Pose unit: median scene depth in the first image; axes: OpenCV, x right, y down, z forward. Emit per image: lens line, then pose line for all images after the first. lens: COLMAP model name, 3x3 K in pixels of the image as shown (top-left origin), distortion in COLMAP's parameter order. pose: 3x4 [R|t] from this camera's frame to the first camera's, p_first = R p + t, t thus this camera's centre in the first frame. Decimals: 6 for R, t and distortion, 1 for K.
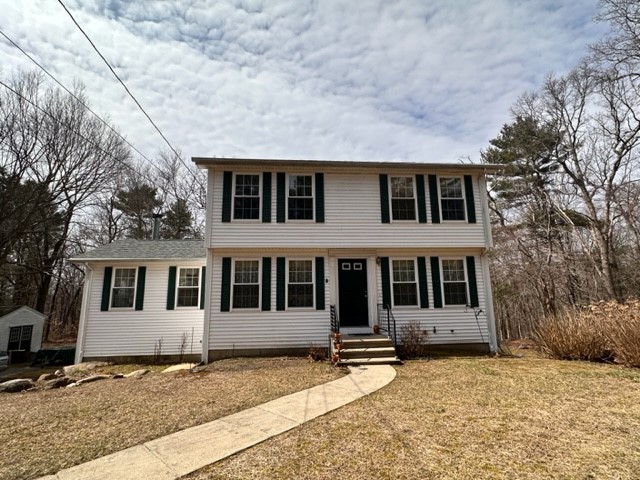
lens RADIAL K [[350.3, 0, 312.4], [0, 350.3, 246.3], [0, 0, 1]] dist [0.003920, 0.000317]
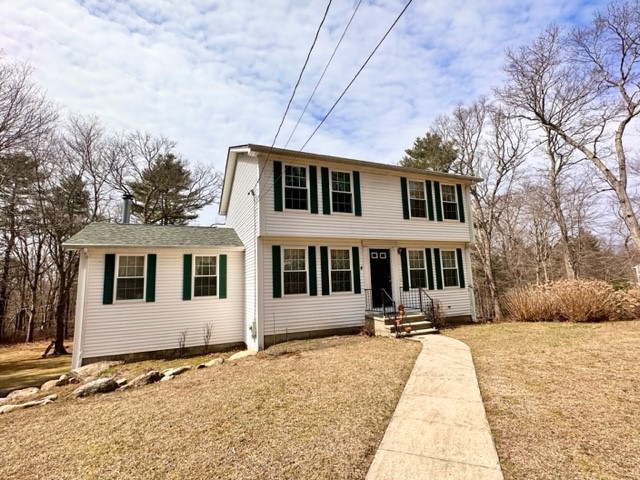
lens RADIAL K [[341.1, 0, 330.5], [0, 341.1, 240.8], [0, 0, 1]] dist [0.000937, 0.001364]
pose [[0.933851, 0.023542, 0.356885, -0.435776], [-0.027115, 0.999620, 0.005013, 0.007757], [-0.356632, -0.014358, 0.934135, 0.006233]]
